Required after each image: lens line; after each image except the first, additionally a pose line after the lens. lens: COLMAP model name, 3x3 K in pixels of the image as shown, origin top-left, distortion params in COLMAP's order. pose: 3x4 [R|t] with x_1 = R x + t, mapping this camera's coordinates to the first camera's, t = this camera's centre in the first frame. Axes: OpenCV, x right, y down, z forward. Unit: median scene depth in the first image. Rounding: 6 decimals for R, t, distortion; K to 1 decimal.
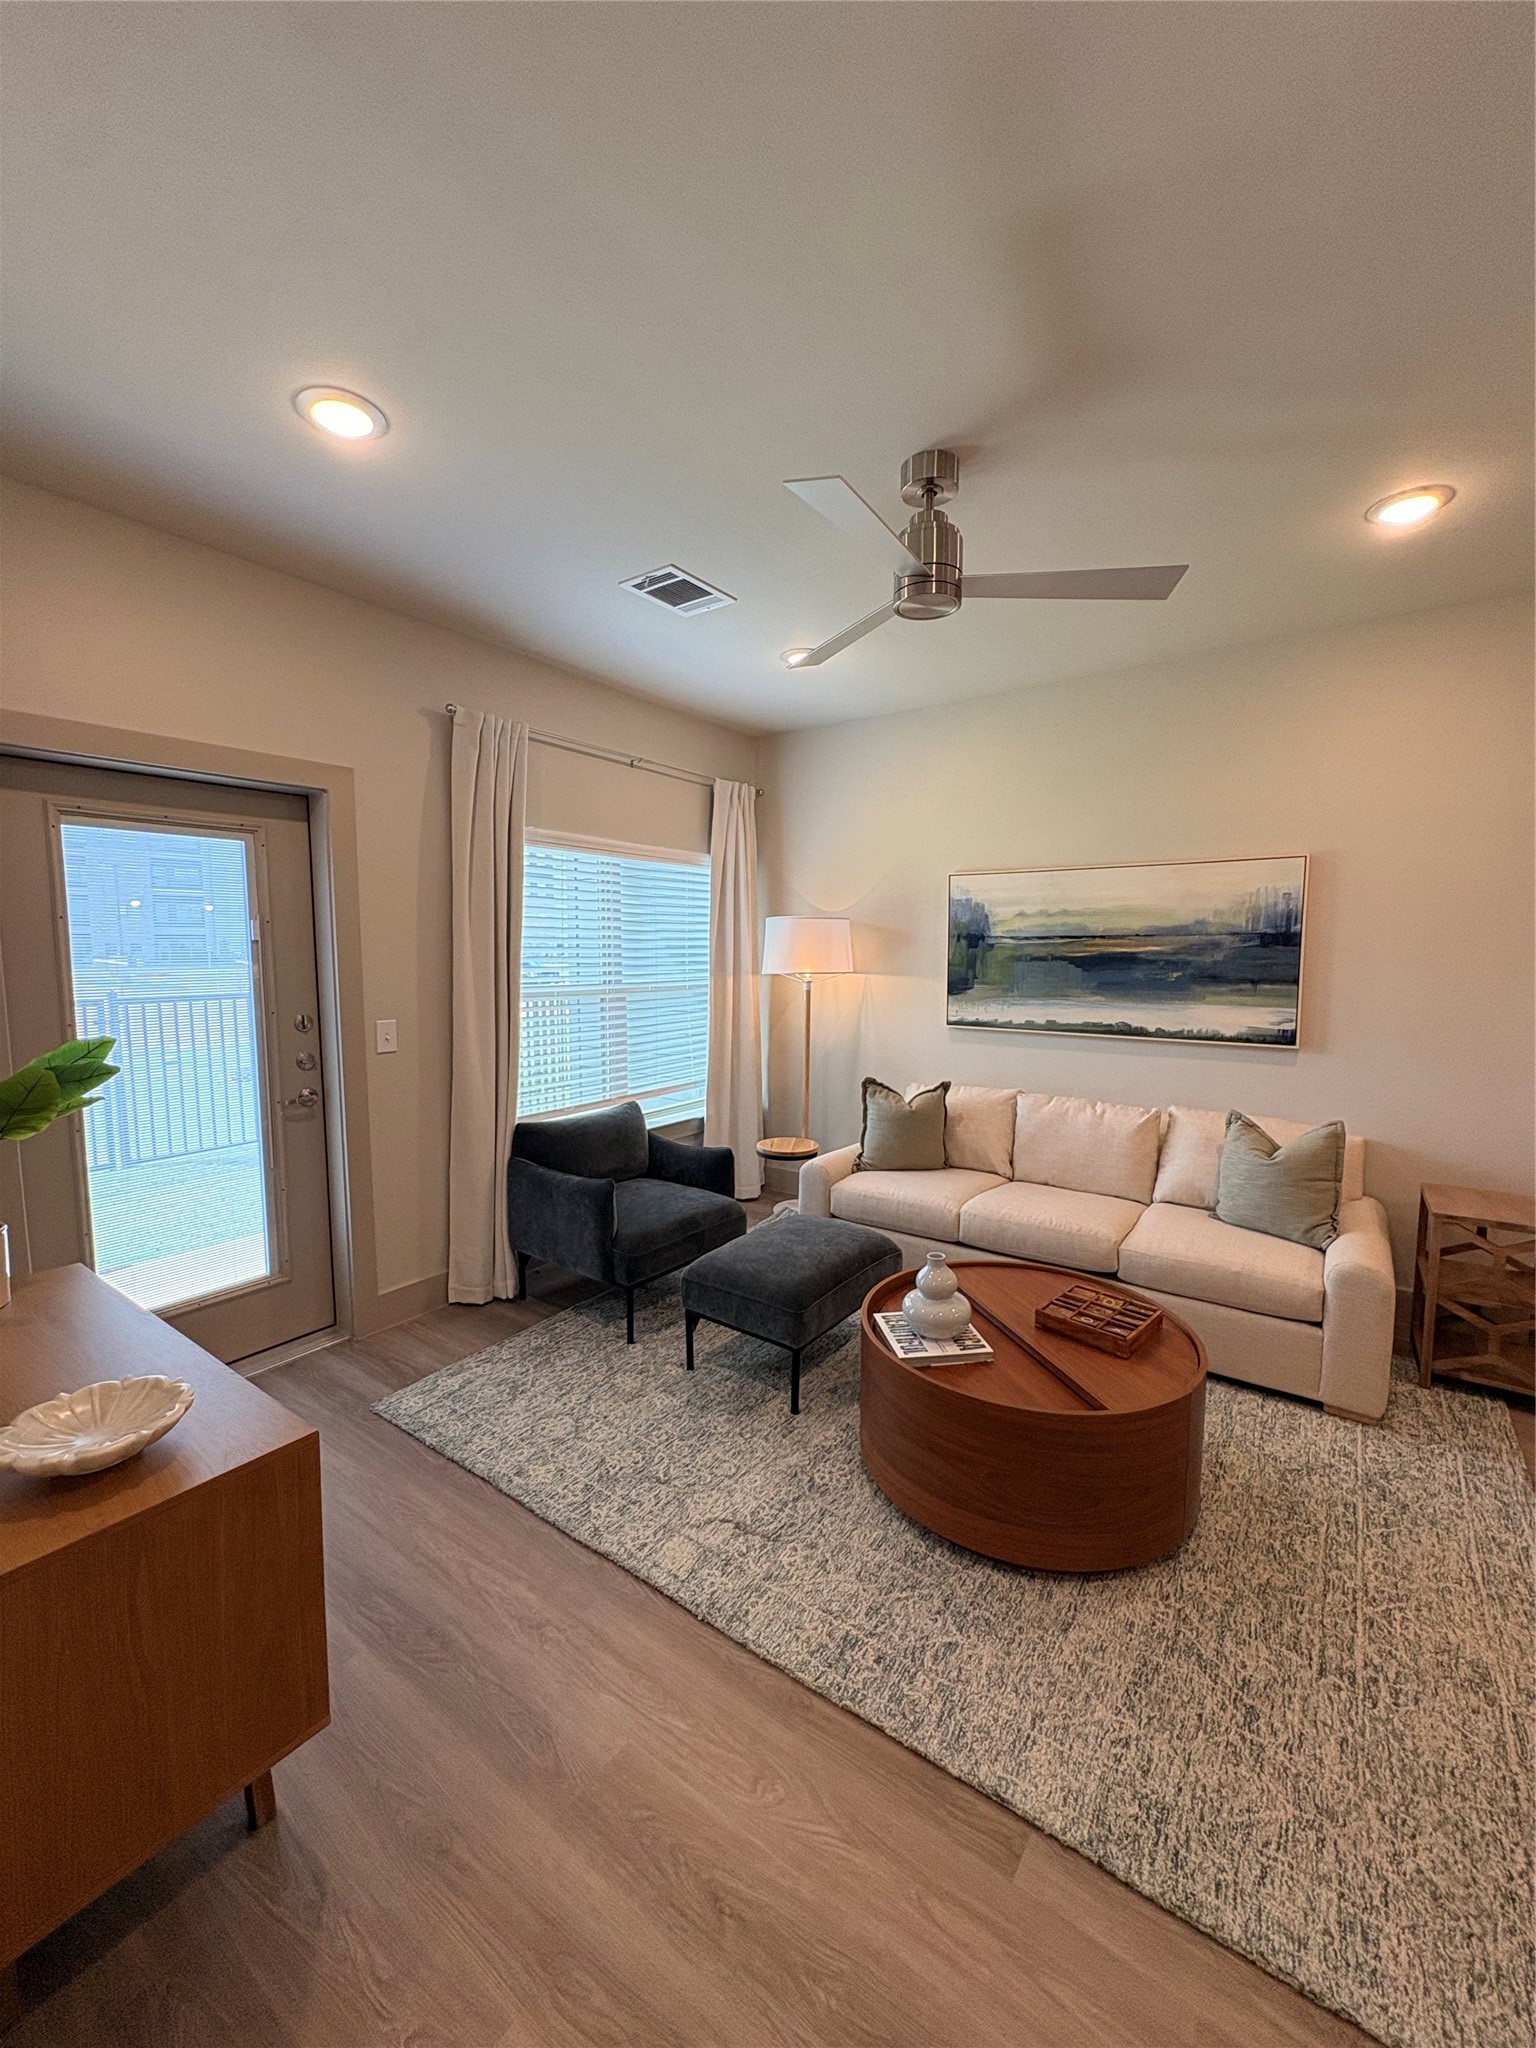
lens RADIAL K [[816.9, 0, 765.1], [0, 816.9, 1023.4], [0, 0, 1]] dist [-0.000241, -0.000339]
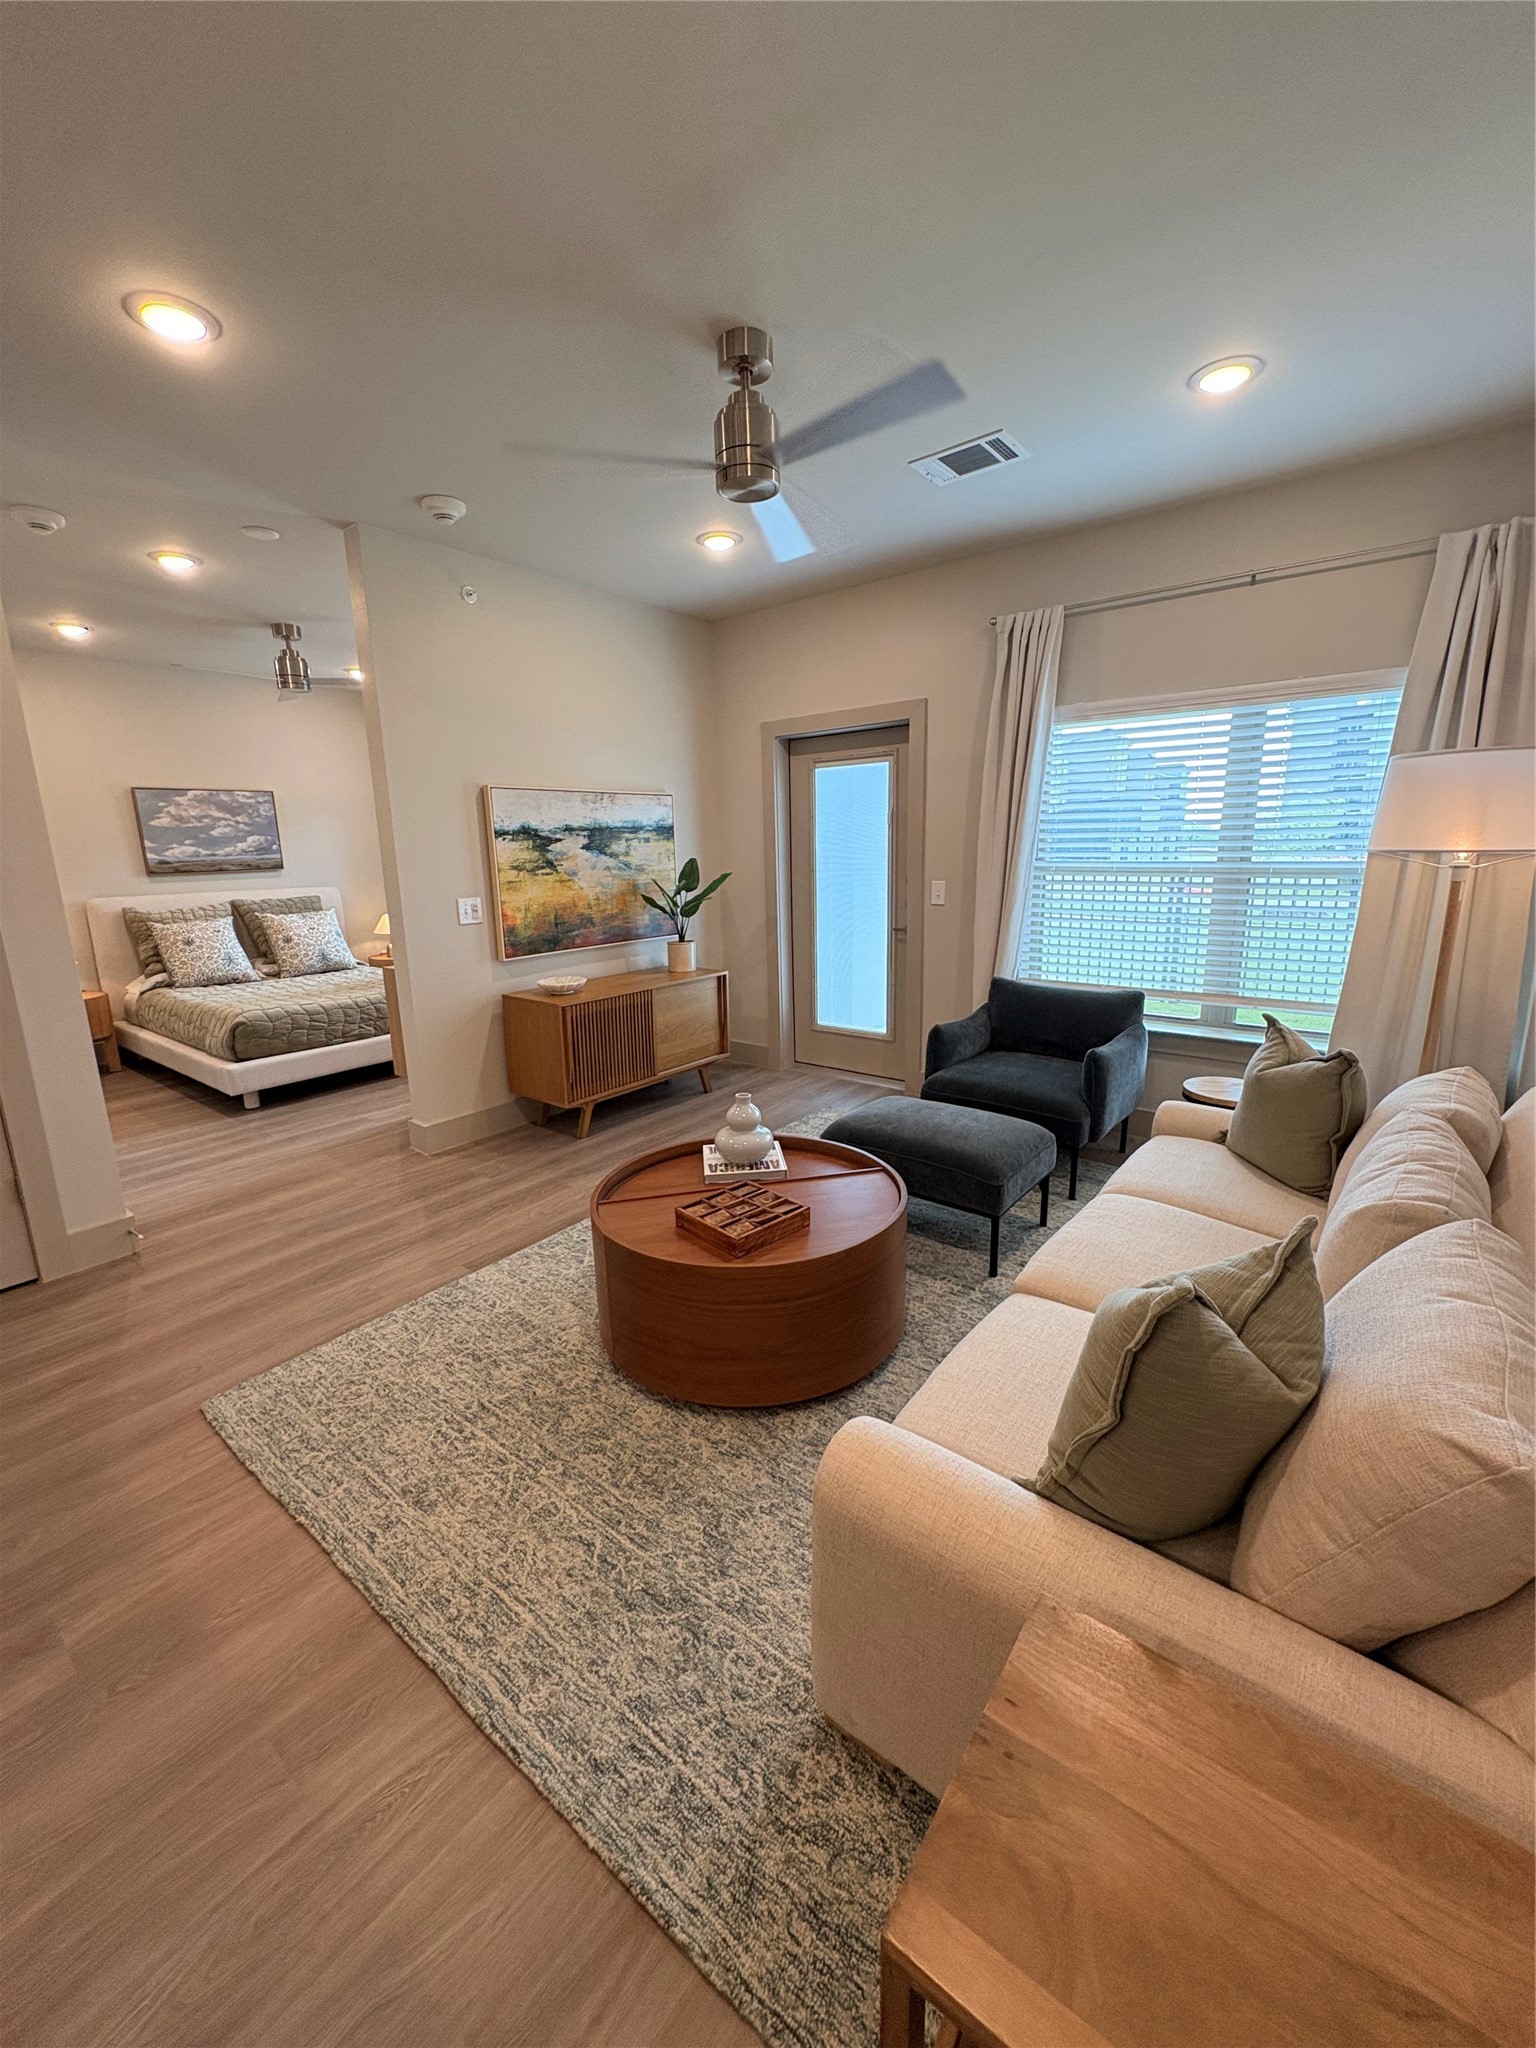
lens RADIAL K [[816.9, 0, 772.0], [0, 816.9, 1030.7], [0, 0, 1]] dist [-0.000241, -0.000339]
pose [[-0.039368, 0.221989, -0.974254, 0.851147], [-0.071548, 0.971881, 0.224339, -0.042793], [0.996660, 0.078538, -0.022378, 0.687682]]
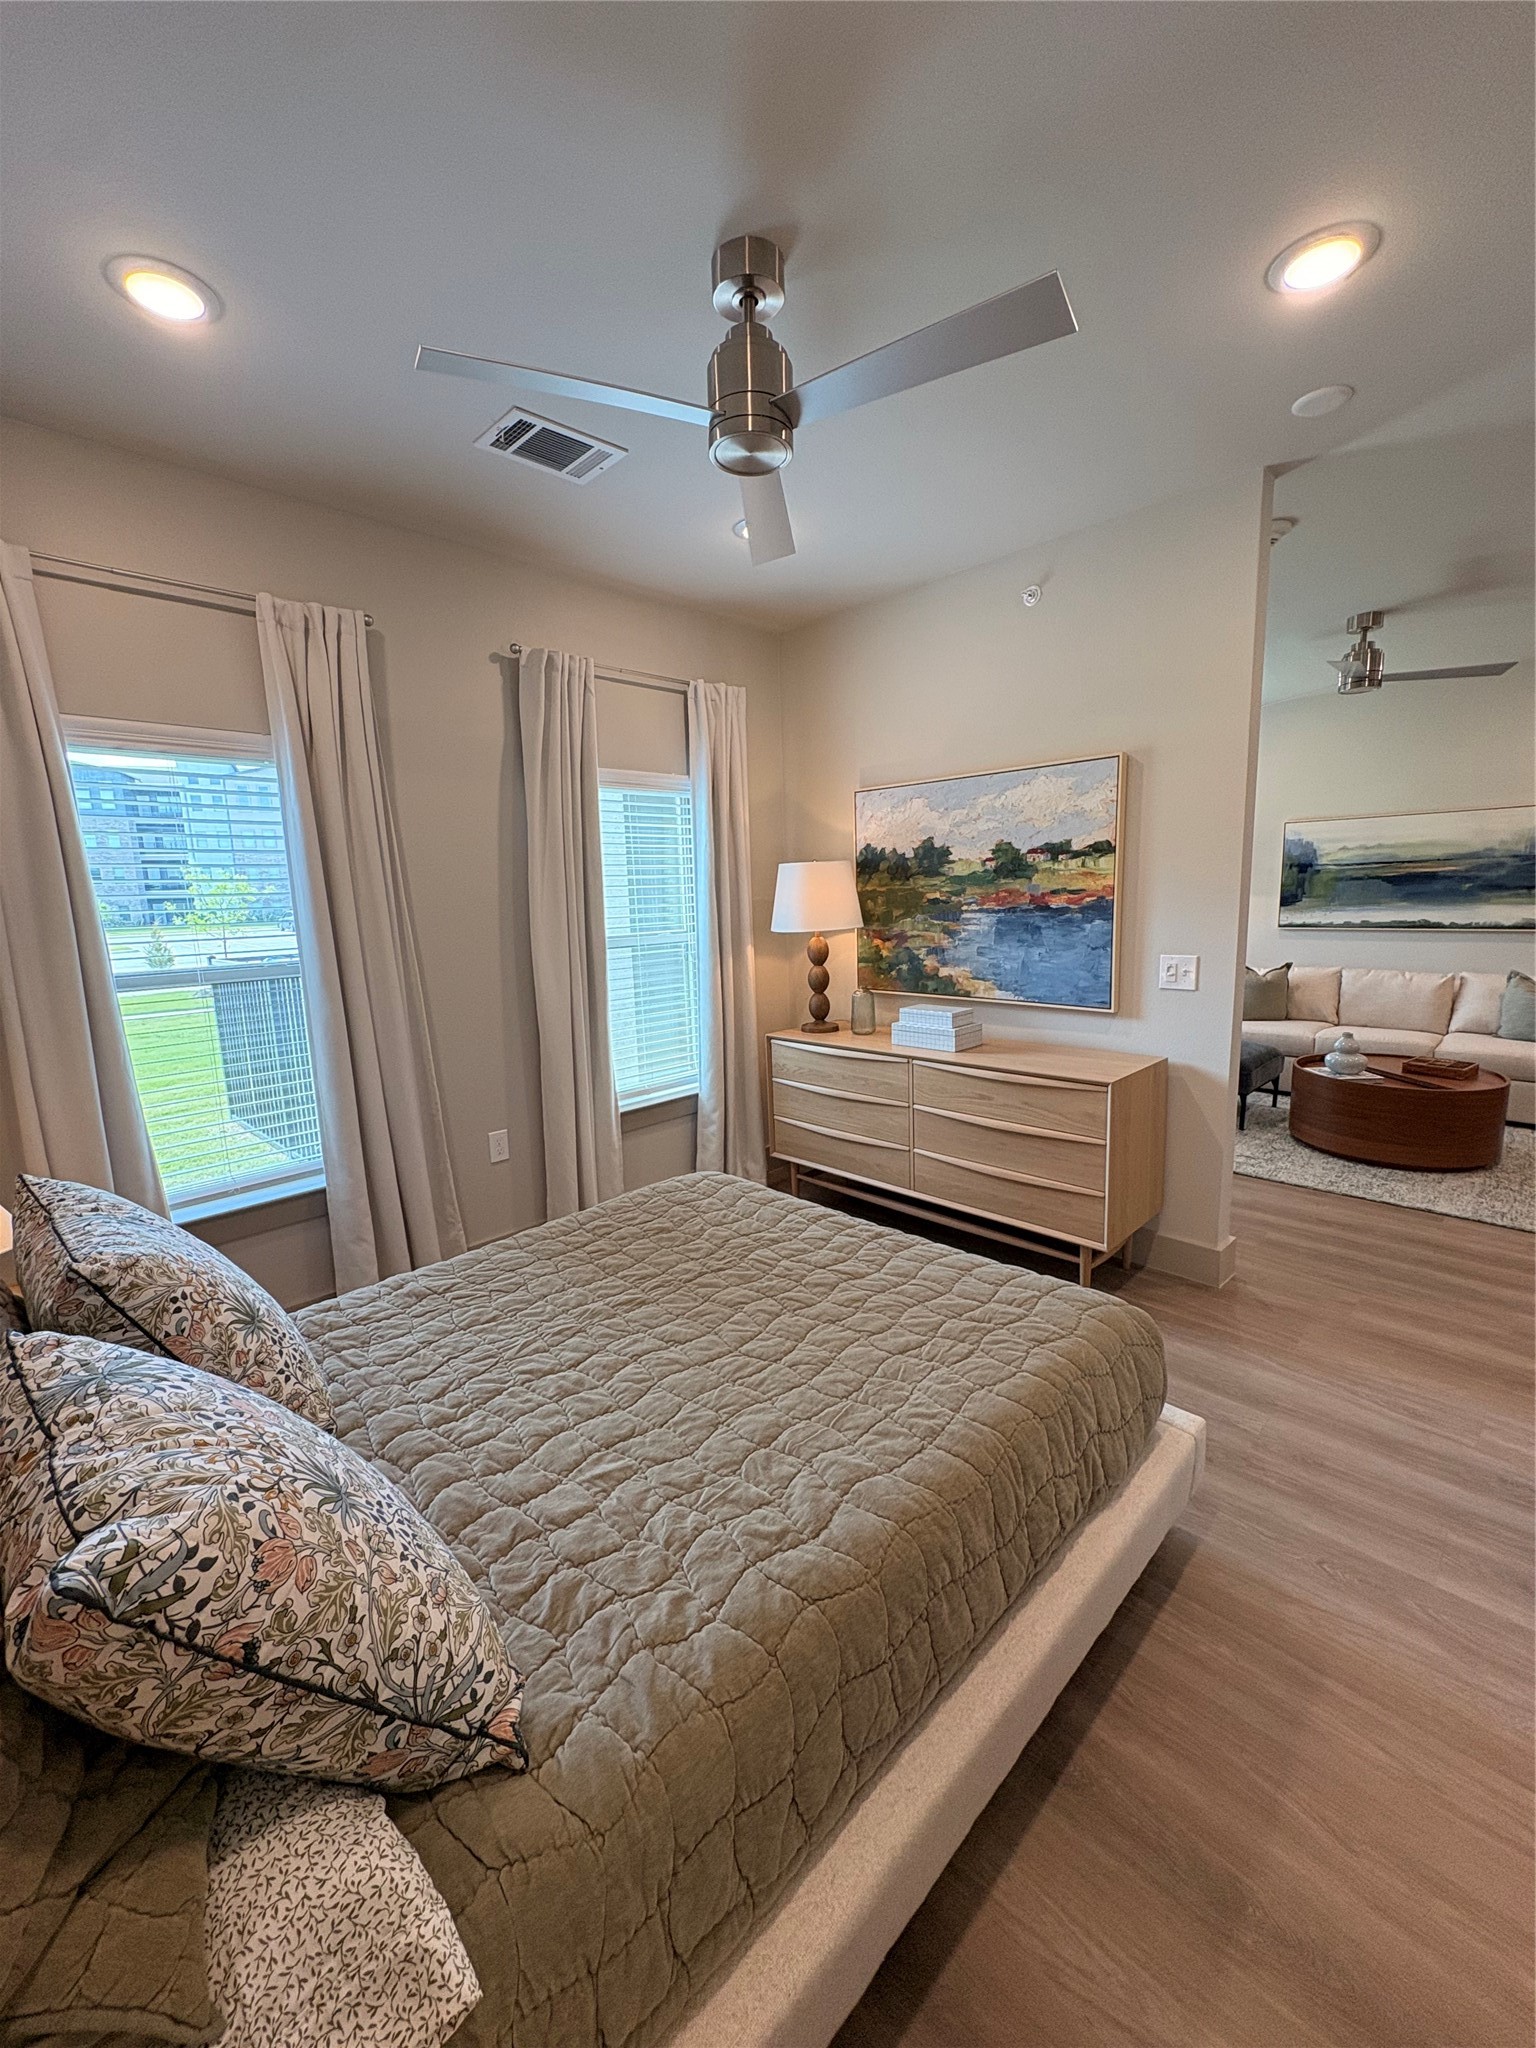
lens RADIAL K [[816.9, 0, 760.4], [0, 816.9, 1023.8], [0, 0, 1]] dist [-0.000241, -0.000339]
pose [[0.985106, -0.005815, -0.171849, -0.535193], [0.018229, 0.997327, 0.070751, 0.065475], [0.170979, -0.072830, 0.982579, -0.732085]]
